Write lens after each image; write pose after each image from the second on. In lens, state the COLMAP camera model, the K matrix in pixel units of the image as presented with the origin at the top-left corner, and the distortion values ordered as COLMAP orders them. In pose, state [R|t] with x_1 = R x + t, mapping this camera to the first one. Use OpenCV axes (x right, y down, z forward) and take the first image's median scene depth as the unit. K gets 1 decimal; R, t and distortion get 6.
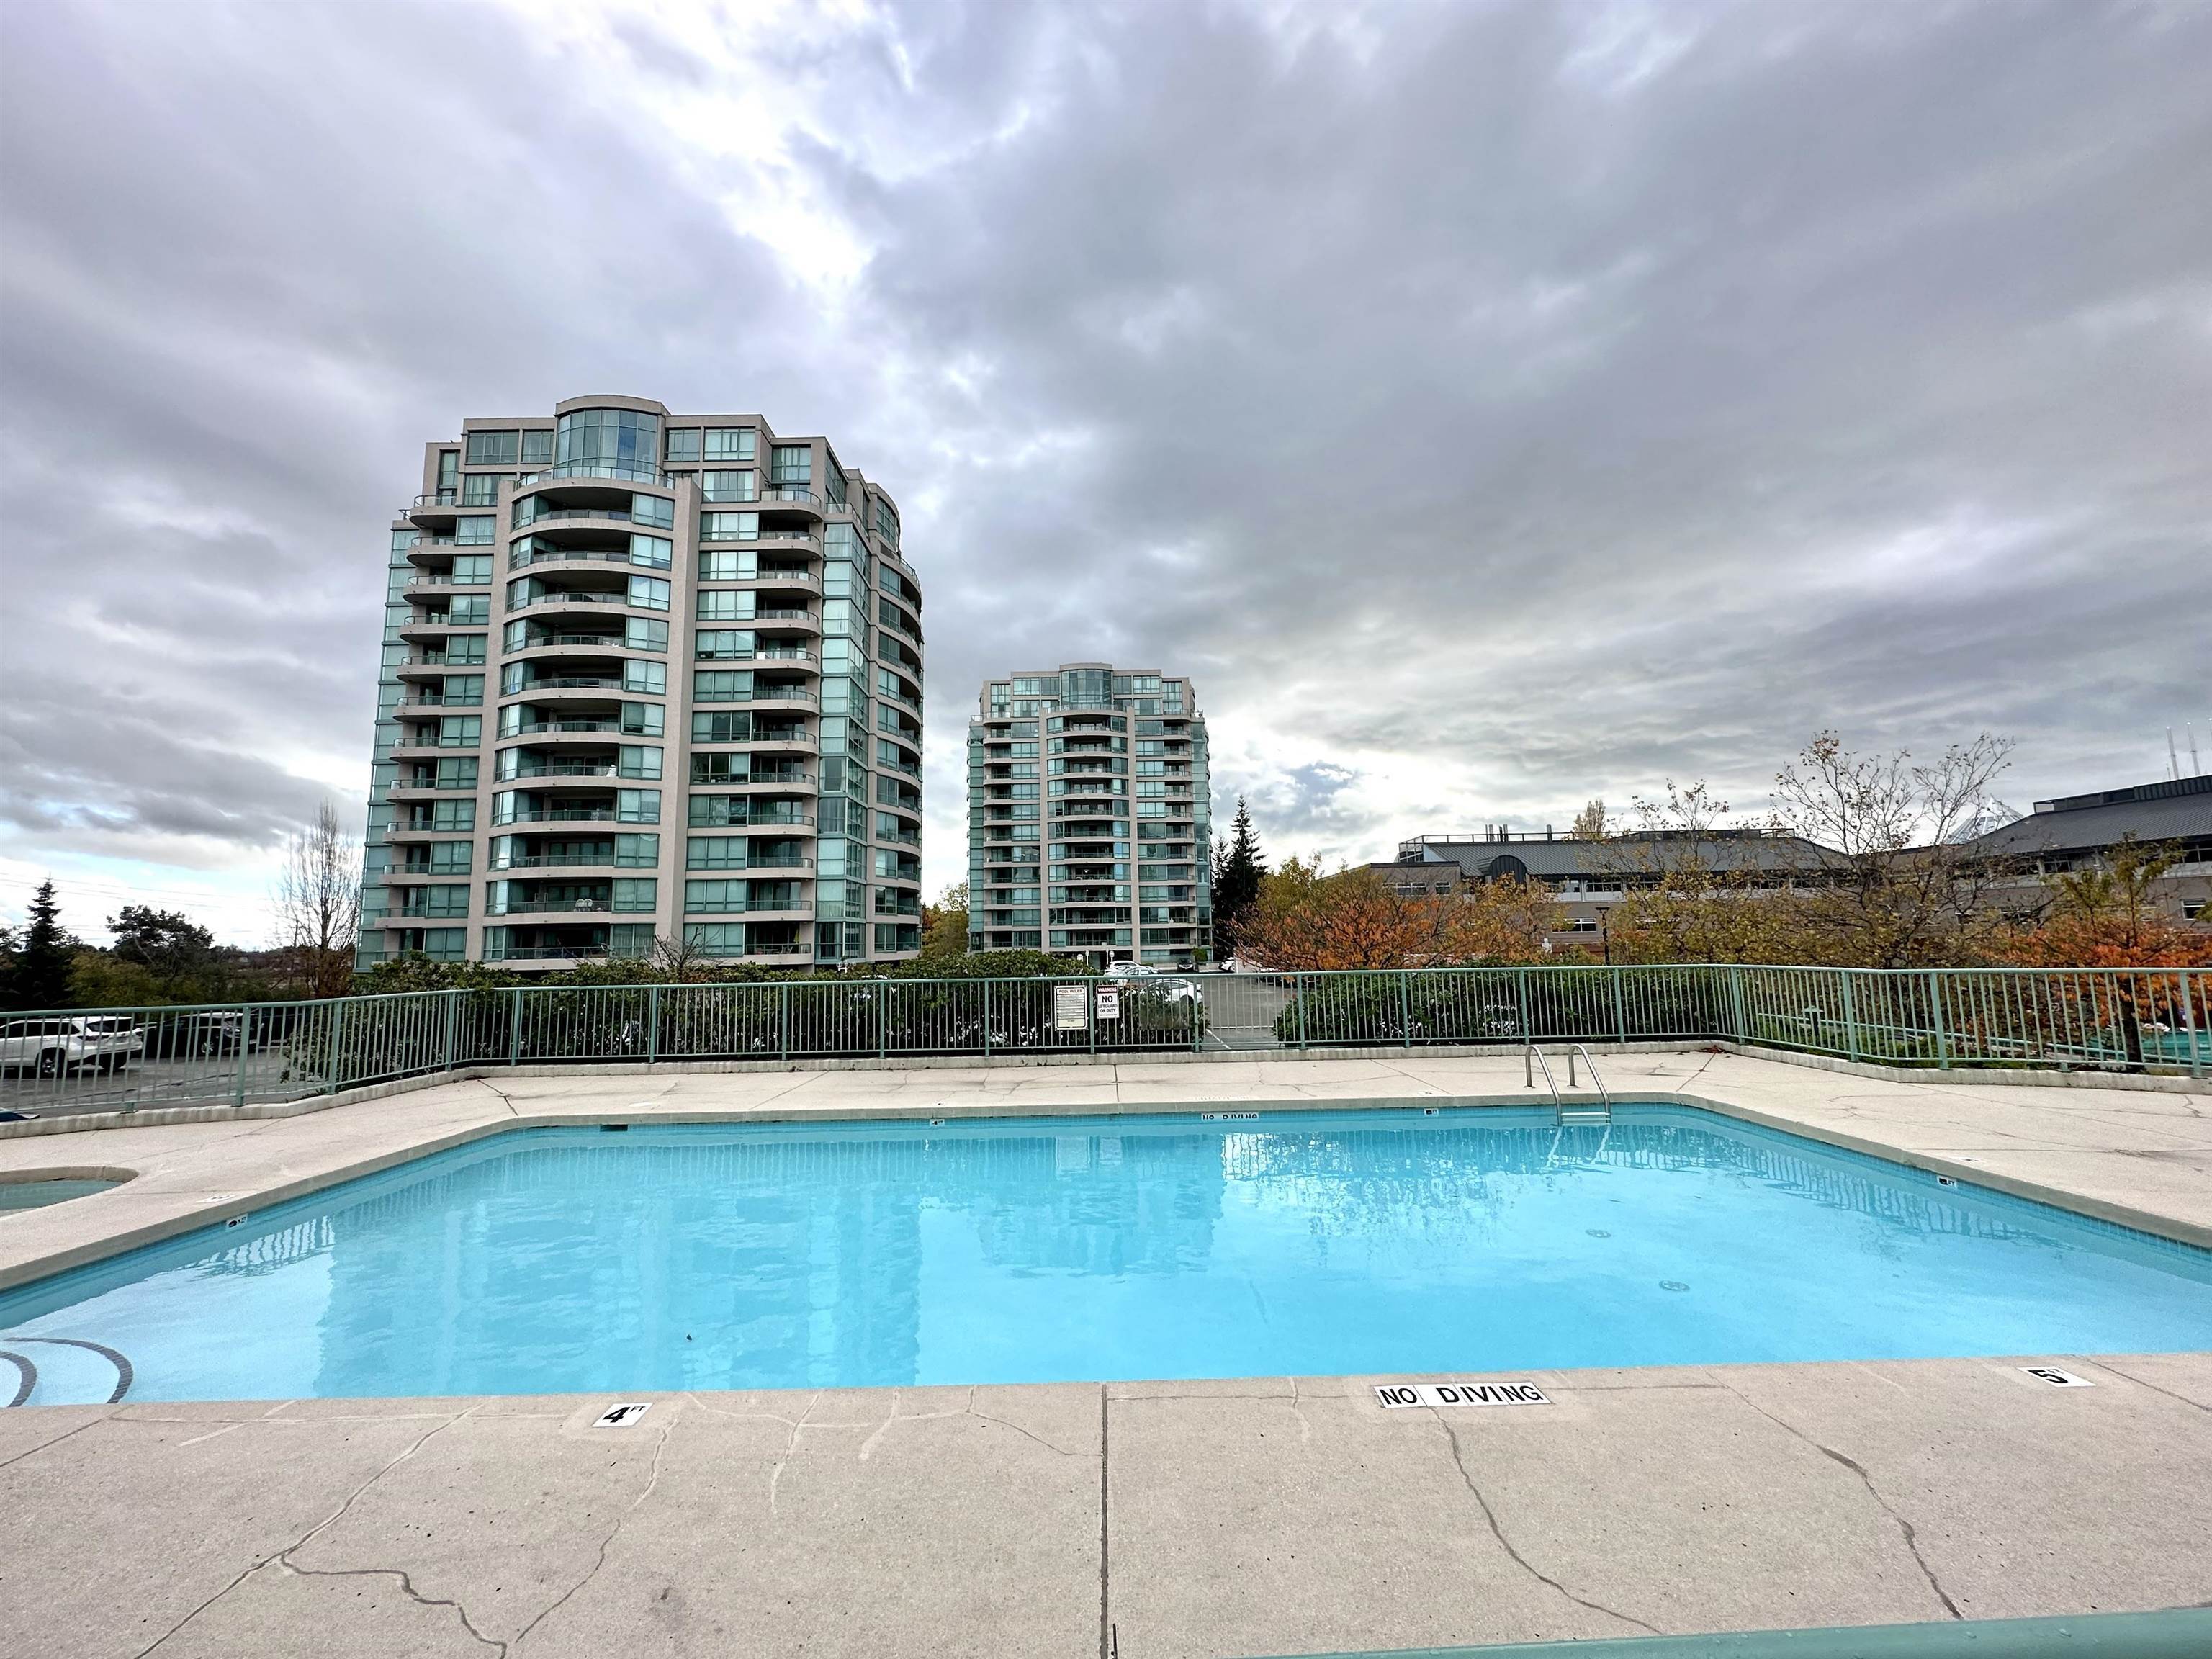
lens RADIAL K [[881.1, 0, 1105.1], [0, 881.1, 832.1], [0, 0, 1]] dist [-0.002740, 0.000331]
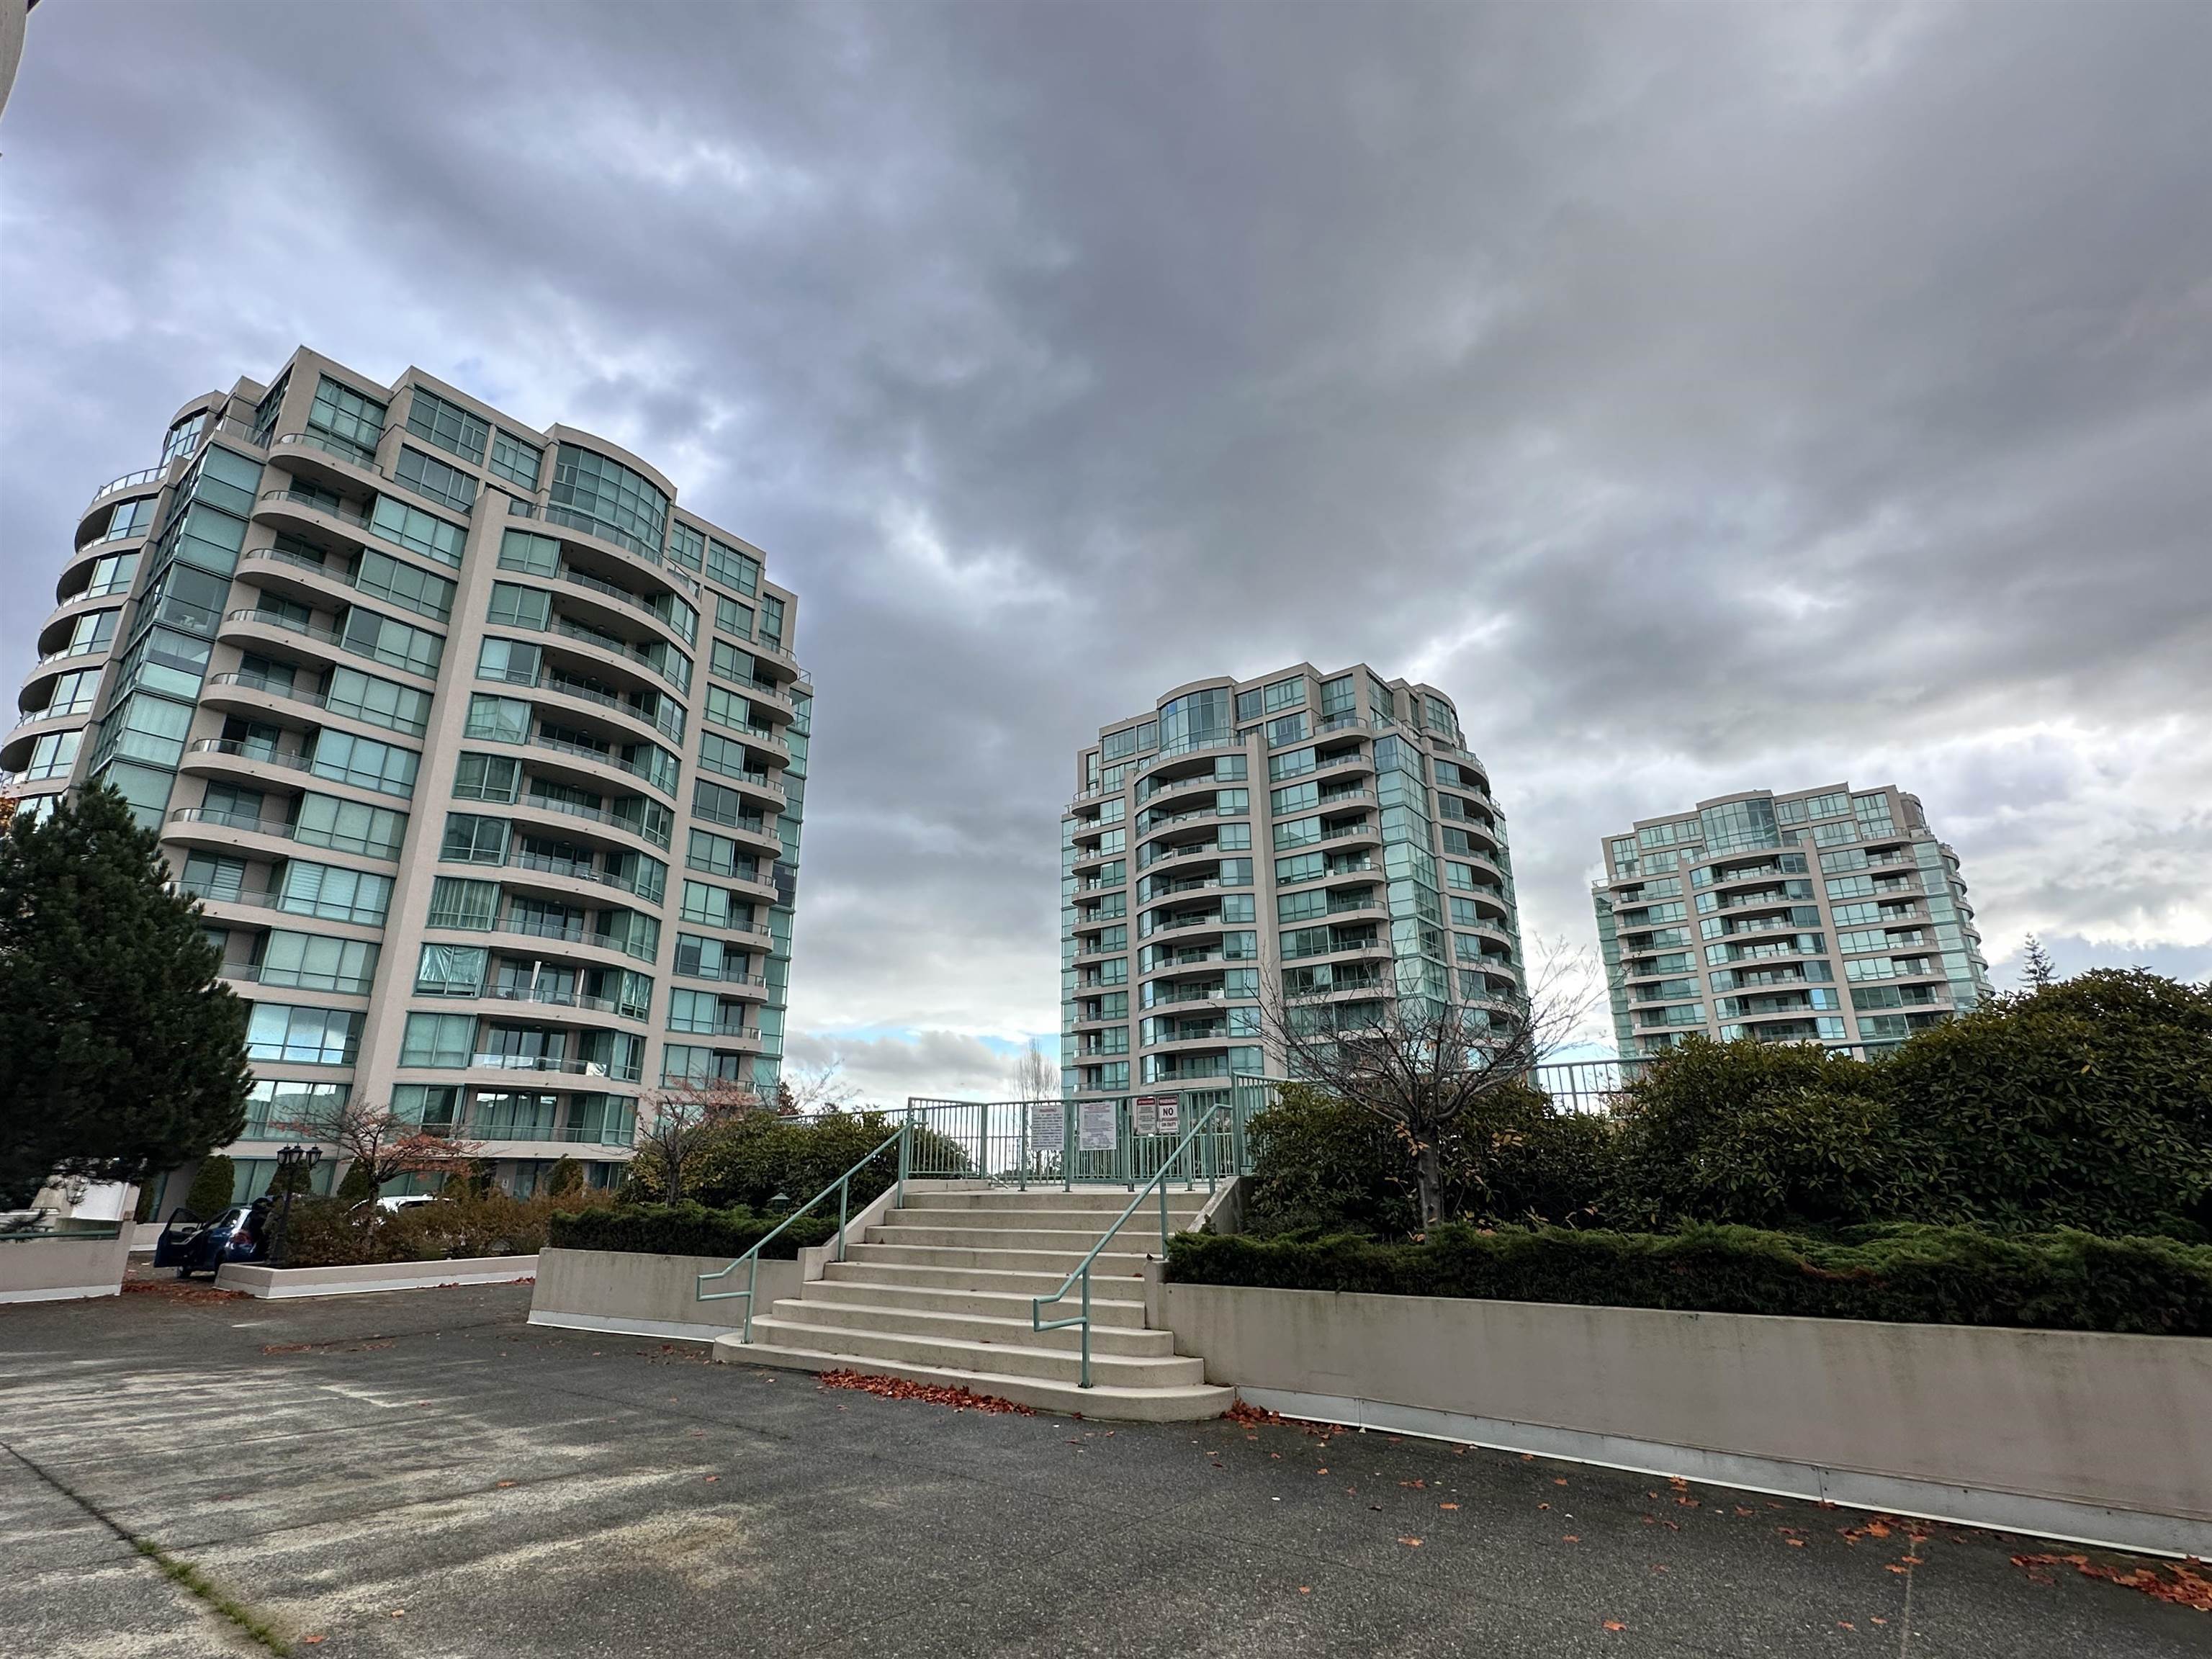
lens RADIAL K [[1059.0, 0, 1106.0], [0, 1059.0, 829.5], [0, 0, 1]] dist [-0.005026, -0.000741]
pose [[0.793148, -0.180701, -0.581605, 0.159813], [0.070045, 0.975698, -0.207621, -0.000714], [0.604988, 0.123935, 0.786530, -0.202893]]
